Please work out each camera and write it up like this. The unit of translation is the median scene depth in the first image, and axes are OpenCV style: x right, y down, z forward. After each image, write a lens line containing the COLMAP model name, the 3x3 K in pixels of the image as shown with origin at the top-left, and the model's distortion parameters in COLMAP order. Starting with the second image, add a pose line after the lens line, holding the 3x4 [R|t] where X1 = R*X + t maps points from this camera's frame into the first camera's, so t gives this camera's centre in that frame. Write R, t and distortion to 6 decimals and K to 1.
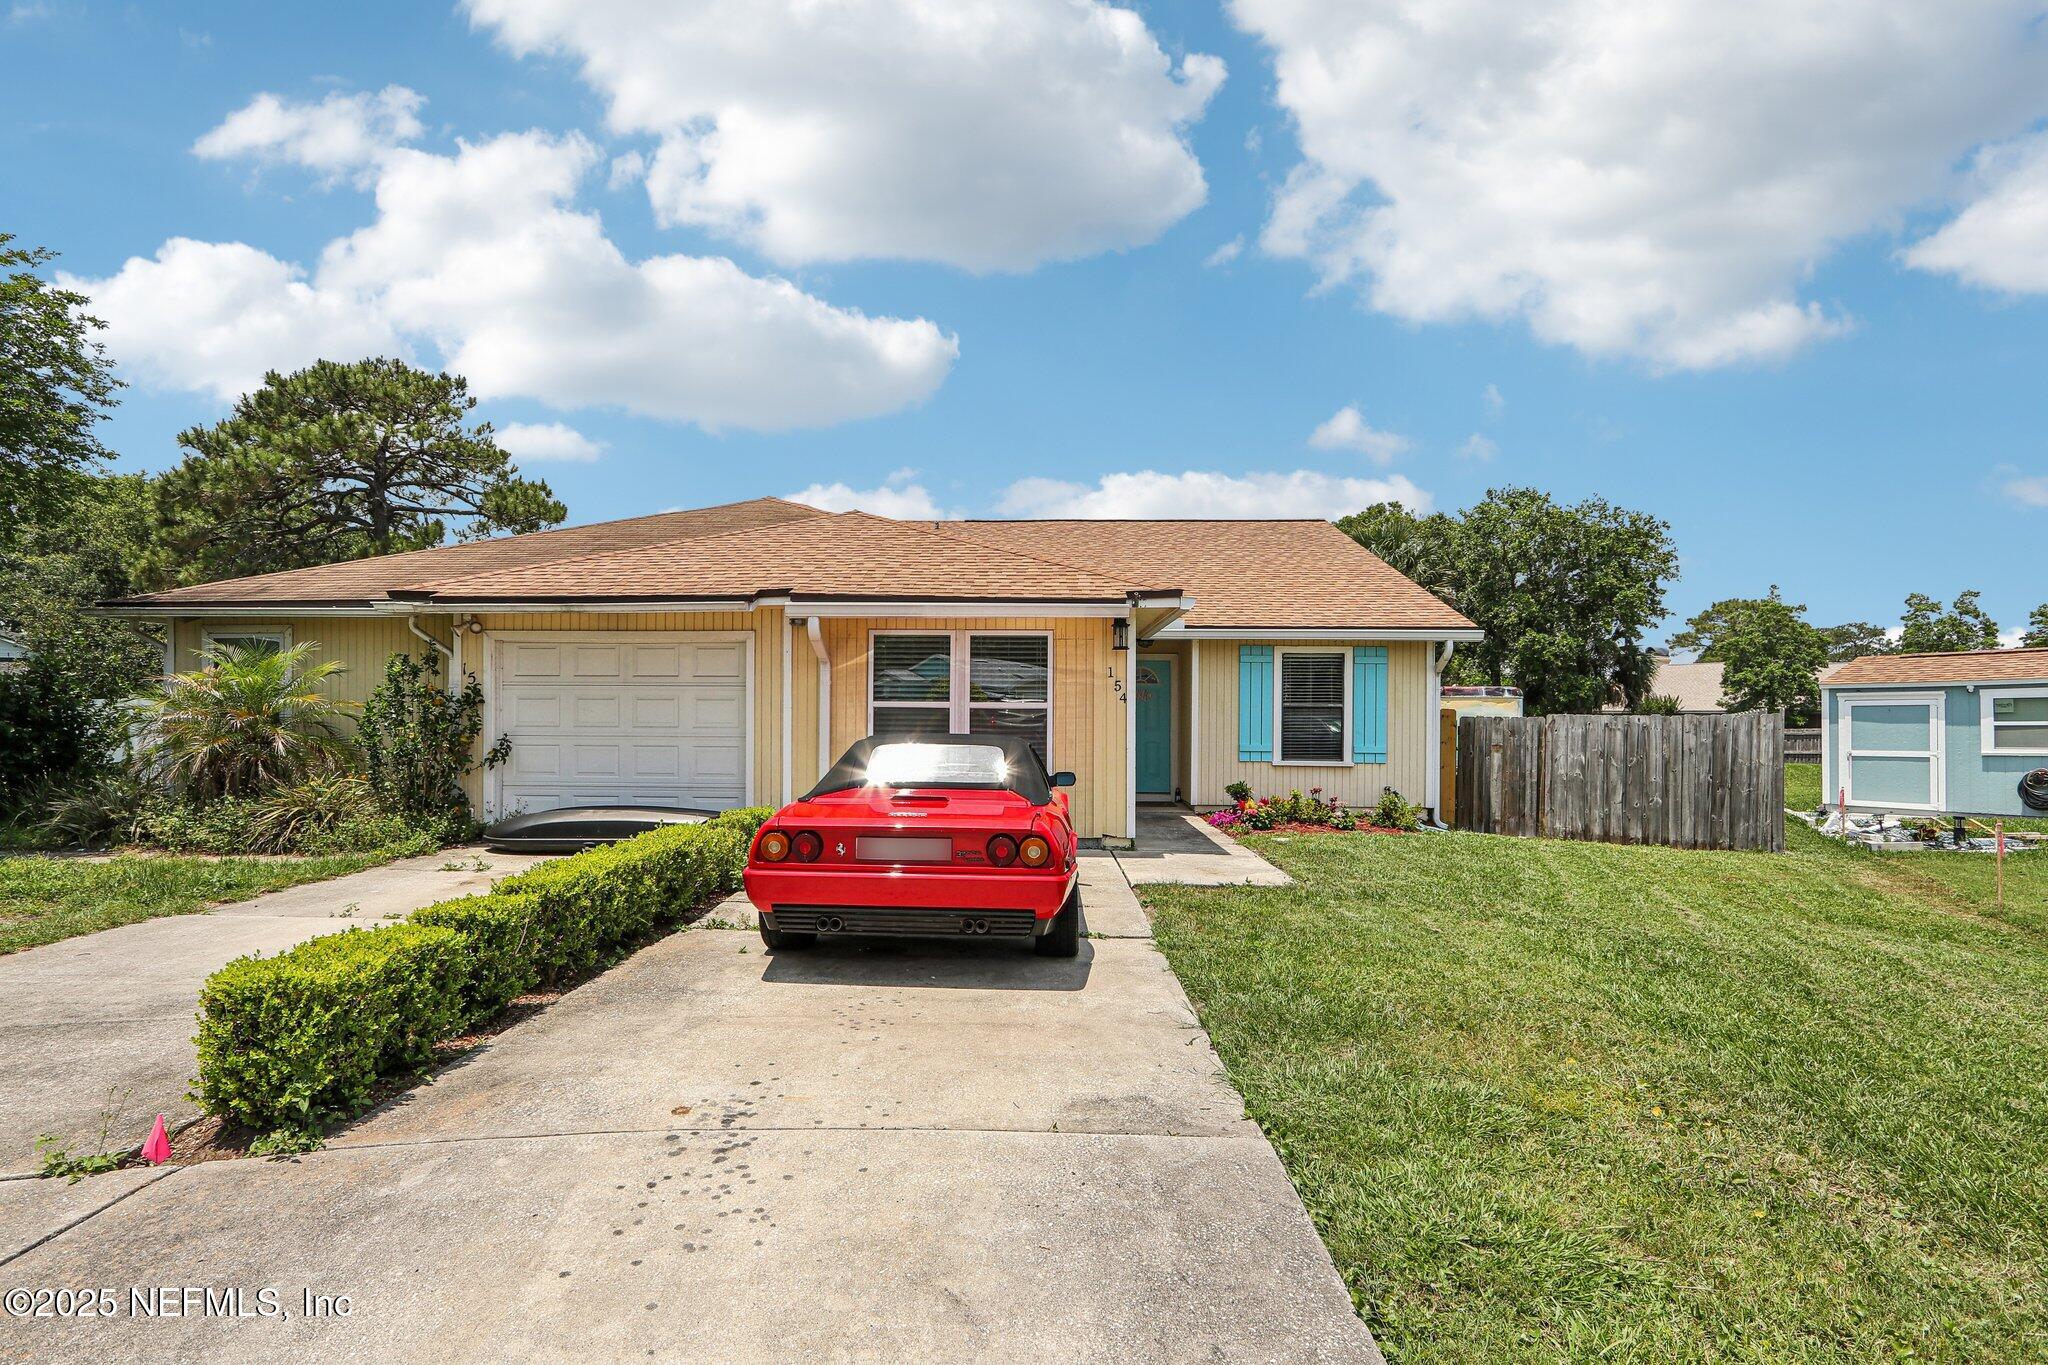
lens RADIAL K [[962.6, 0, 1017.1], [0, 962.6, 711.1], [0, 0, 1]] dist [-0.002729, -0.000345]
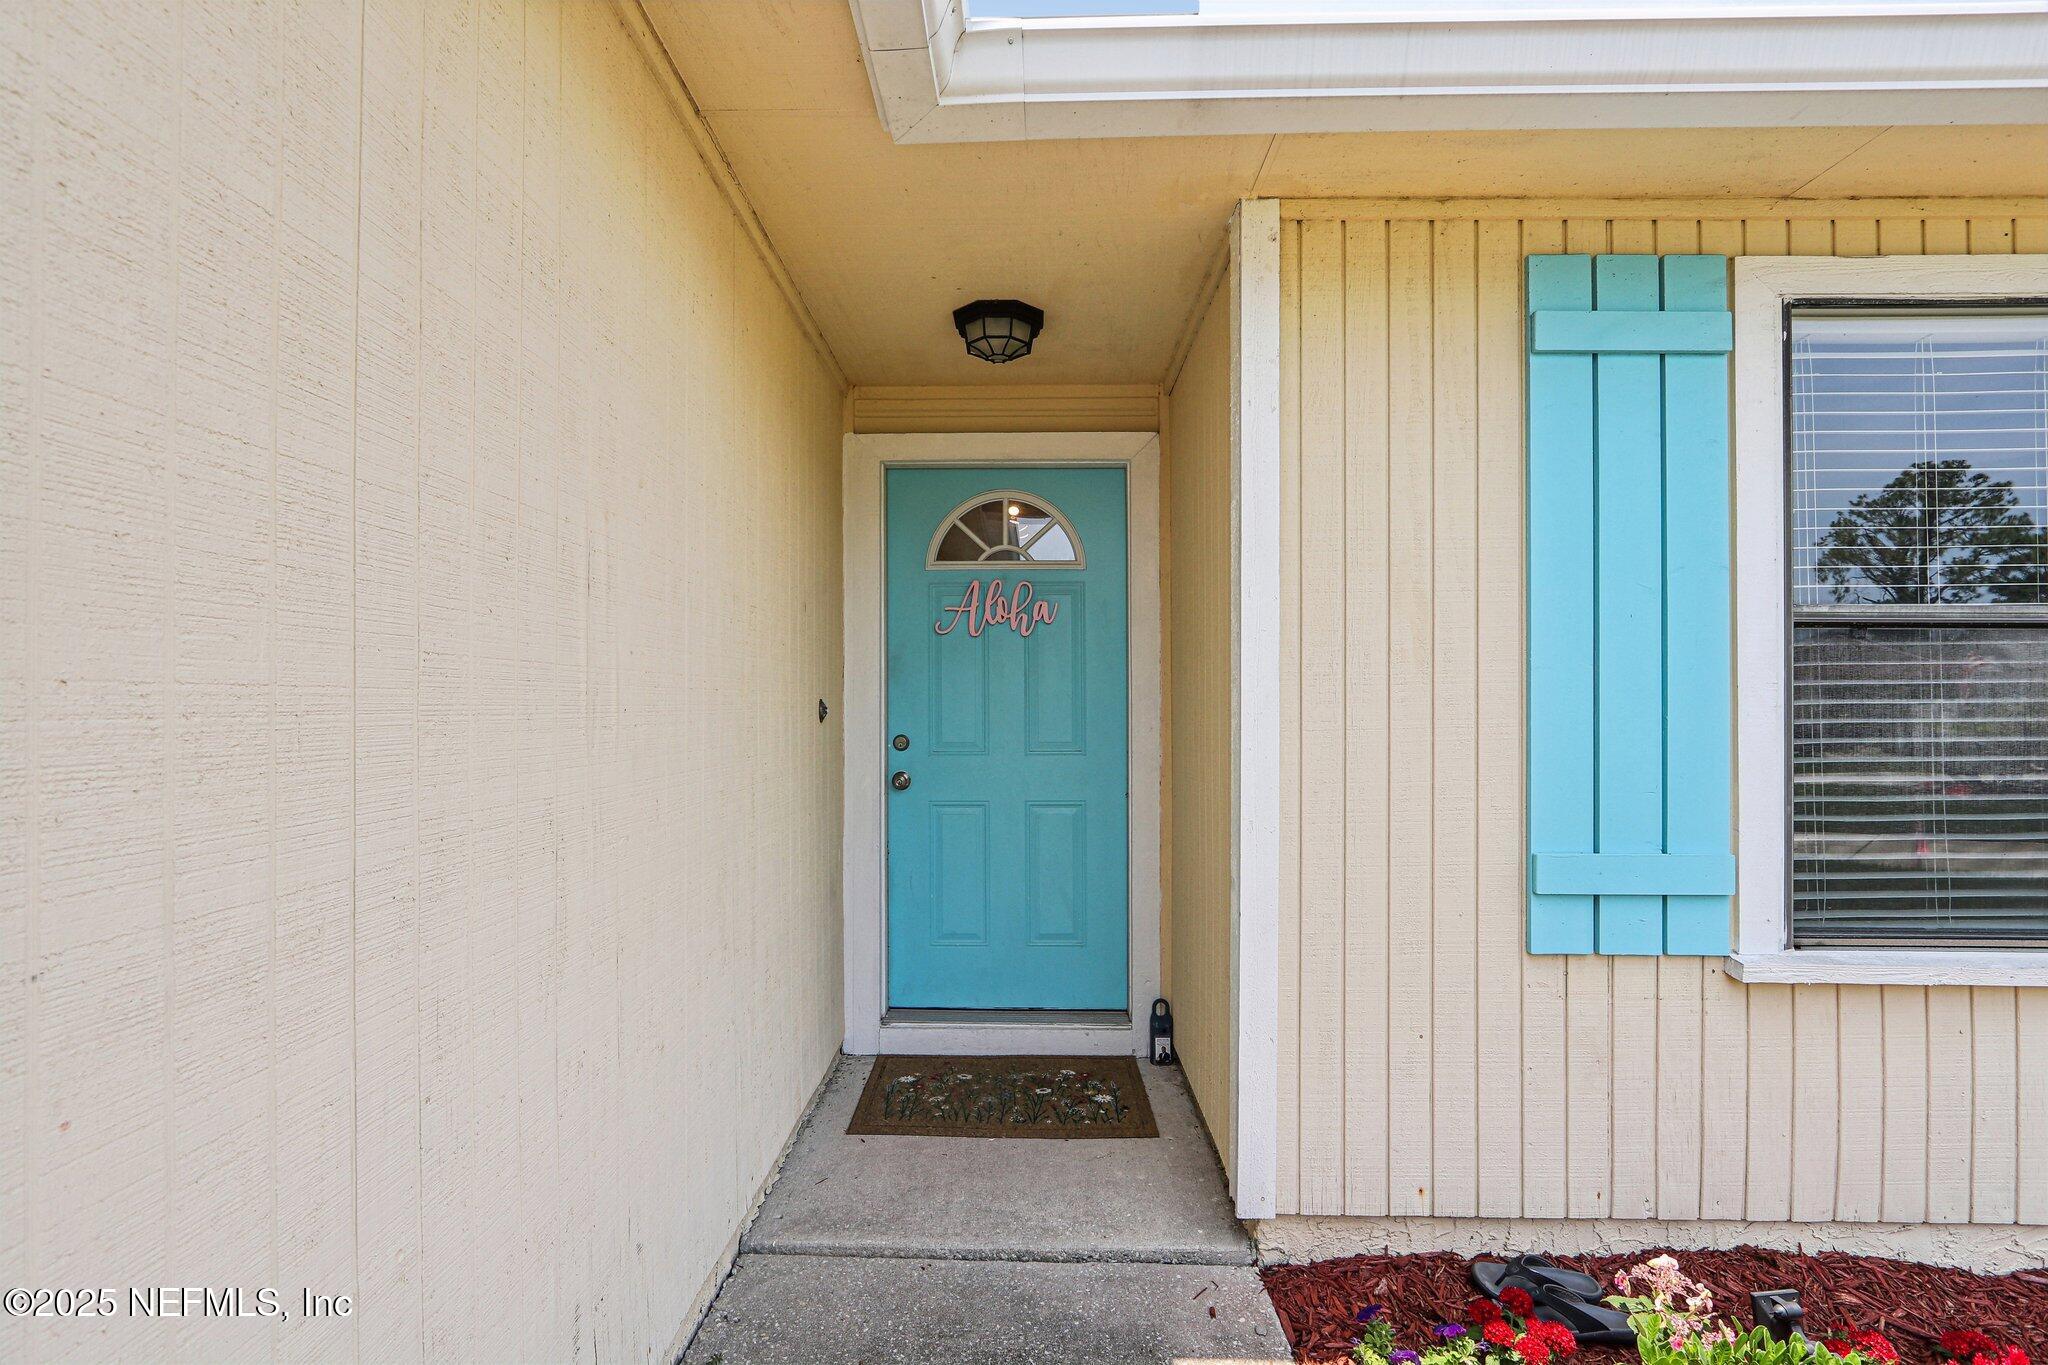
lens RADIAL K [[962.6, 0, 1017.1], [0, 962.6, 711.1], [0, 0, 1]] dist [-0.002729, -0.000345]
pose [[0.999997, -0.002134, 0.001374, 0.144124], [0.002133, 0.999997, 0.000704, 0.010674], [-0.001375, -0.000701, 0.999999, 0.838725]]
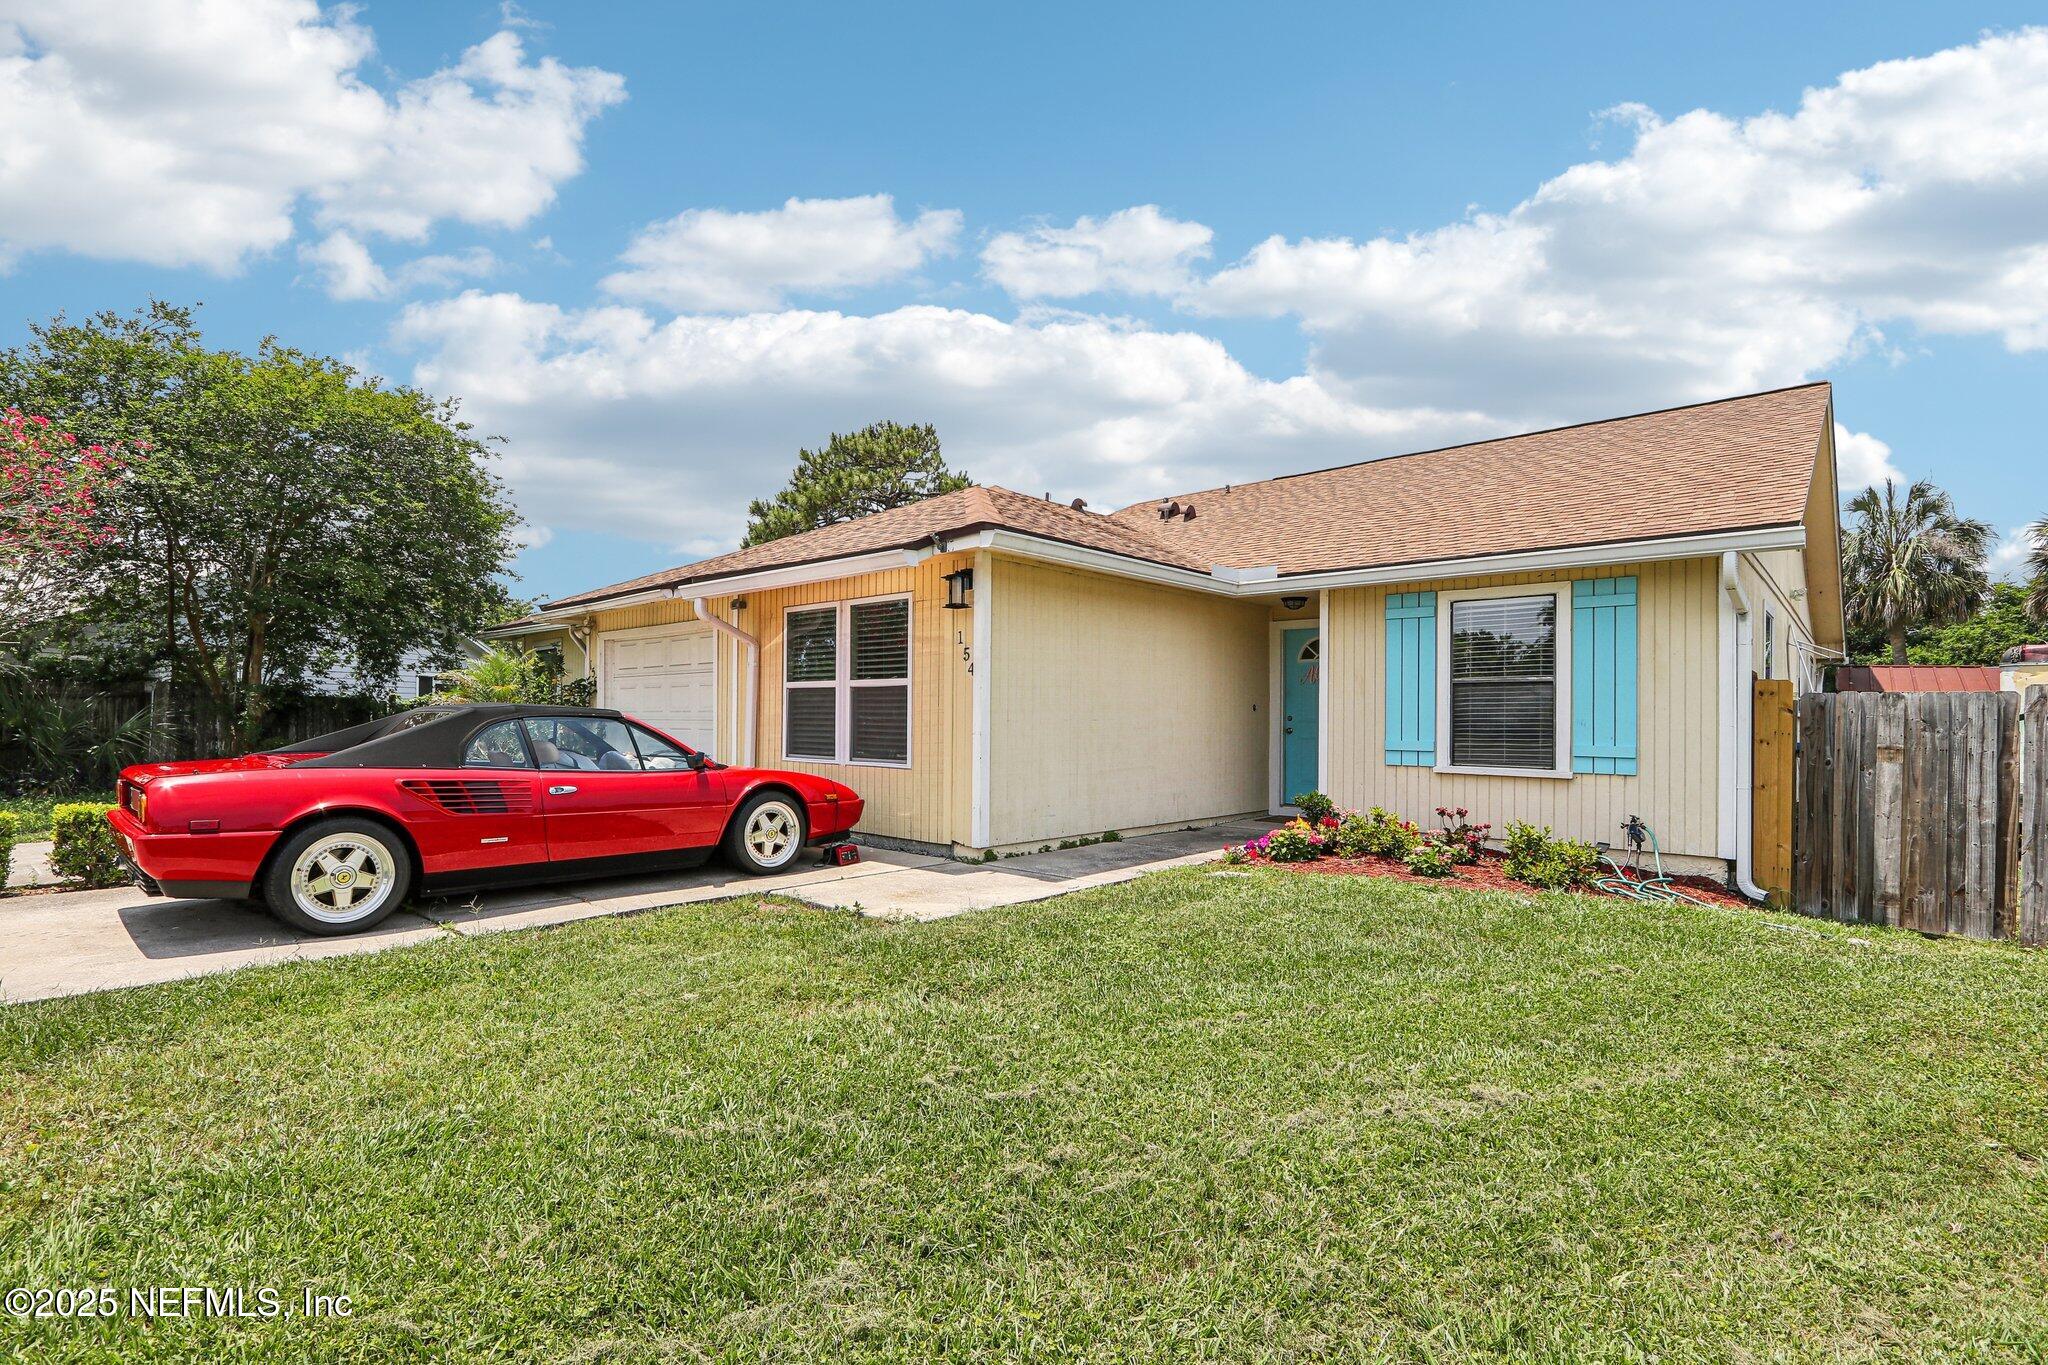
lens RADIAL K [[965.4, 0, 985.0], [0, 965.4, 733.8], [0, 0, 1]] dist [-0.031563, 0.000025]
pose [[0.745708, 0.009427, -0.666206, 0.471501], [0.001424, 0.999875, 0.015742, 0.019436], [0.666271, -0.012688, 0.745602, 0.309425]]
